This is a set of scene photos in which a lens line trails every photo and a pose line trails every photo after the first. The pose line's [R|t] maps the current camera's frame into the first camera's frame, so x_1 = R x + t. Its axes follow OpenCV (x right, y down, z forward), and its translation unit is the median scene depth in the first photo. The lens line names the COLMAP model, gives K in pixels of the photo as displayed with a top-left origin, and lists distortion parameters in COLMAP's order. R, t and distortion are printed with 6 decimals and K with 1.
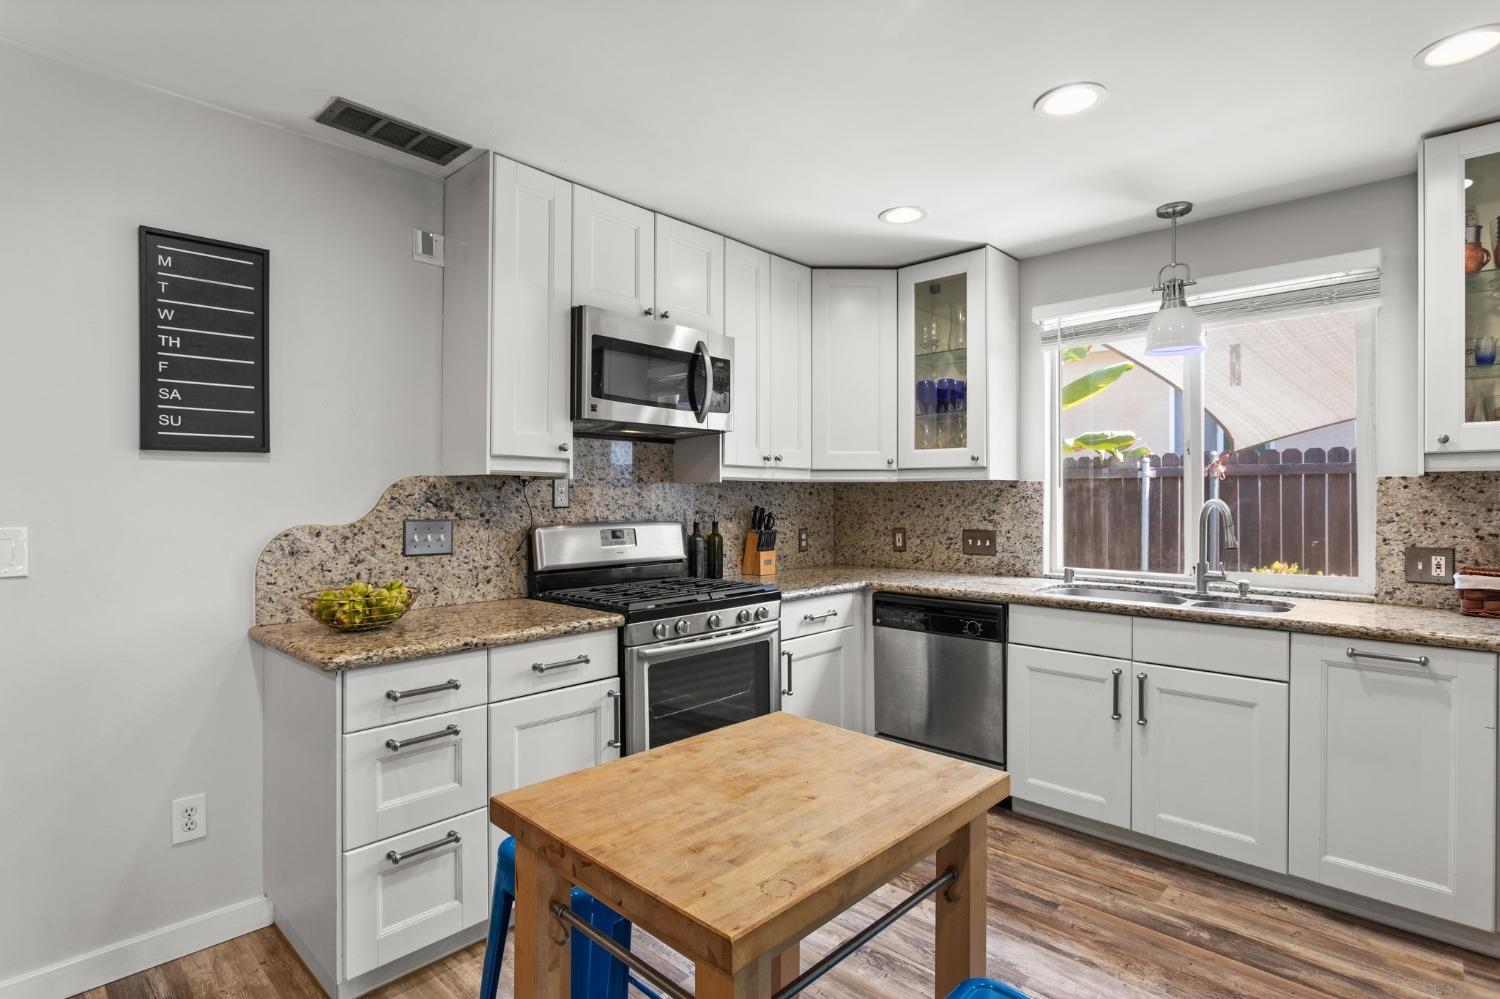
lens RADIAL K [[745.6, 0, 750.0], [0, 745.6, 499.5], [0, 0, 1]] dist [0.003124, 0.000621]
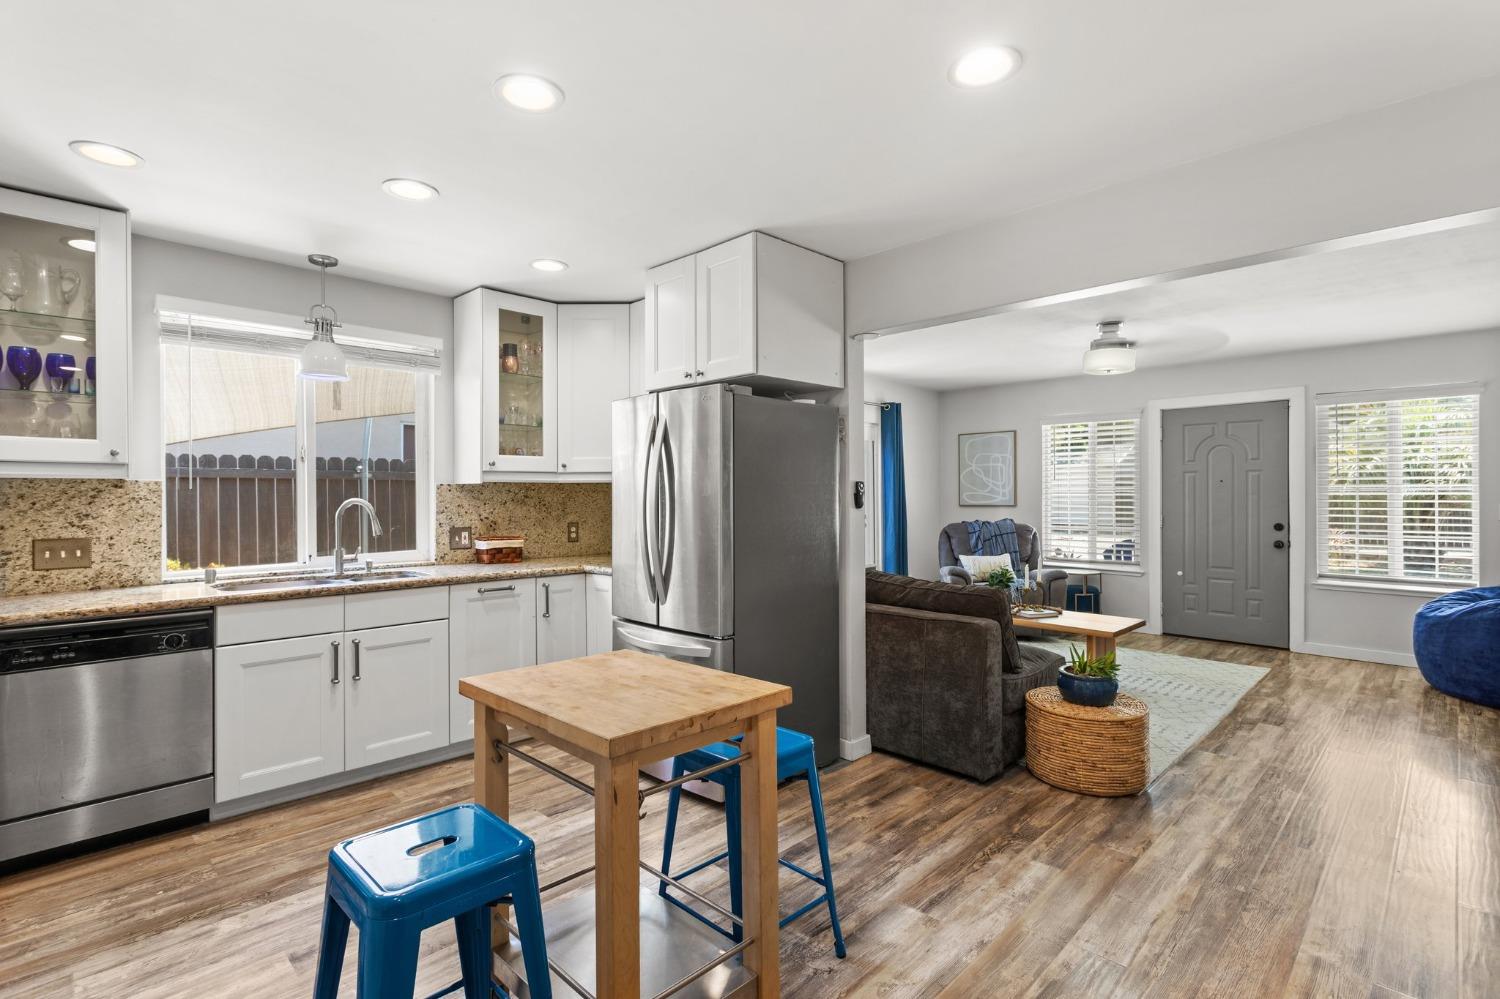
lens RADIAL K [[717.2, 0, 751.5], [0, 717.2, 495.3], [0, 0, 1]] dist [0.001033, 0.008530]
pose [[0.021556, 0.000429, 0.999768, -1.297265], [0.008359, 0.999965, -0.000609, 0.000189], [-0.999733, 0.008370, 0.021552, 0.623464]]
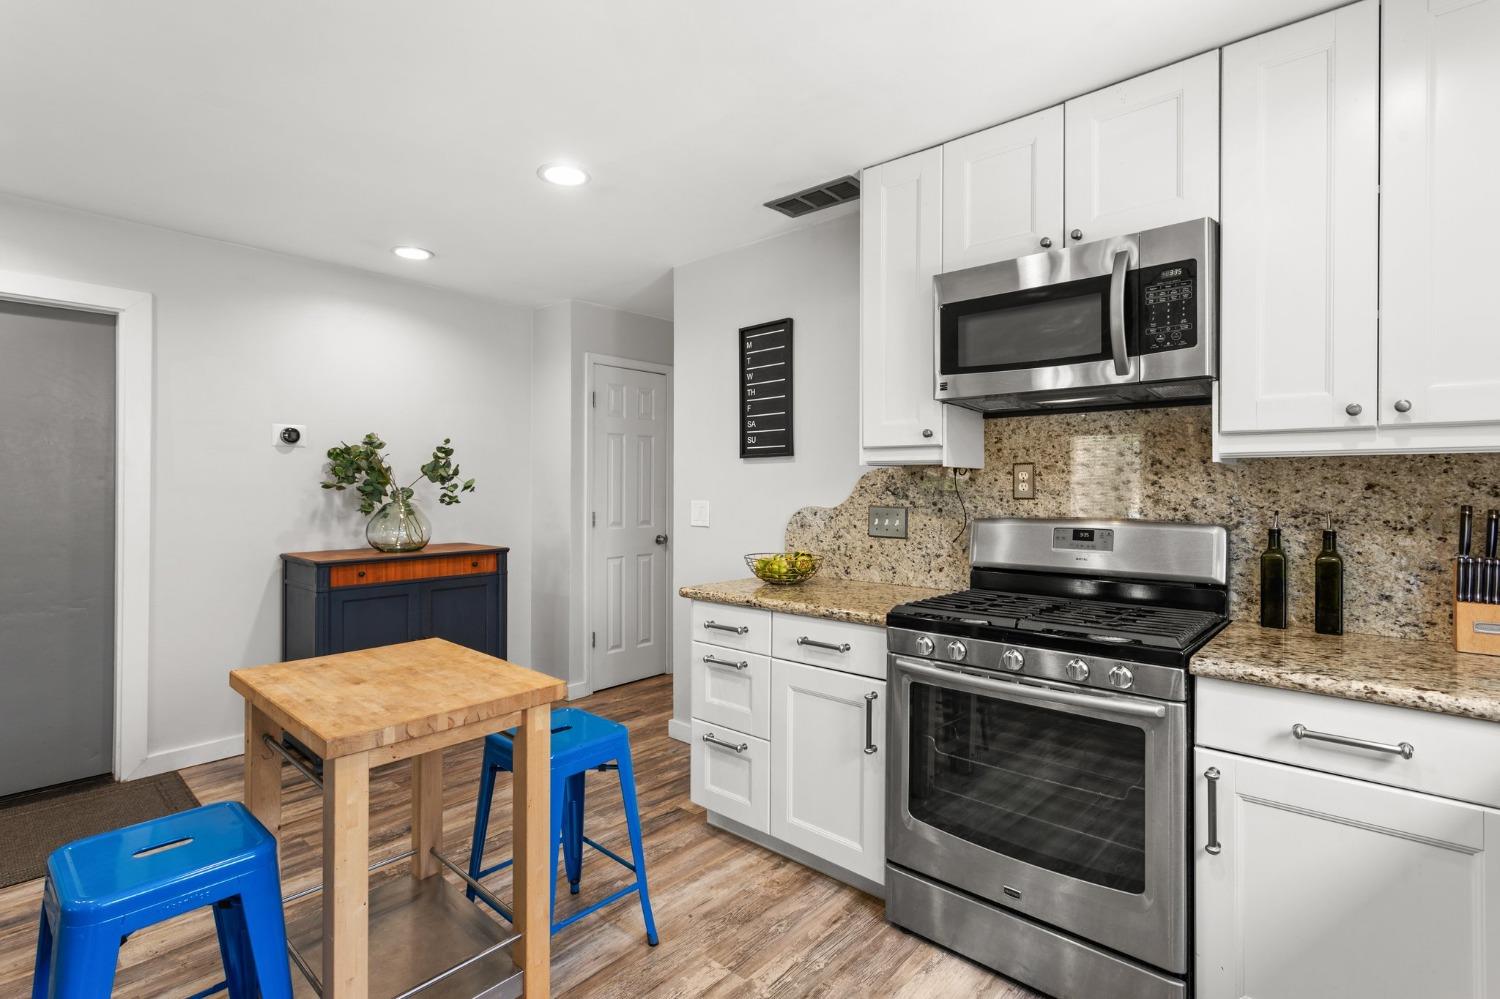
lens RADIAL K [[717.2, 0, 751.5], [0, 717.2, 495.3], [0, 0, 1]] dist [0.001033, 0.008530]
pose [[0.034032, 0.008205, -0.999387, 0.501485], [-0.009260, 0.999926, 0.007894, 0.002672], [0.999378, 0.008986, 0.034106, 0.579221]]
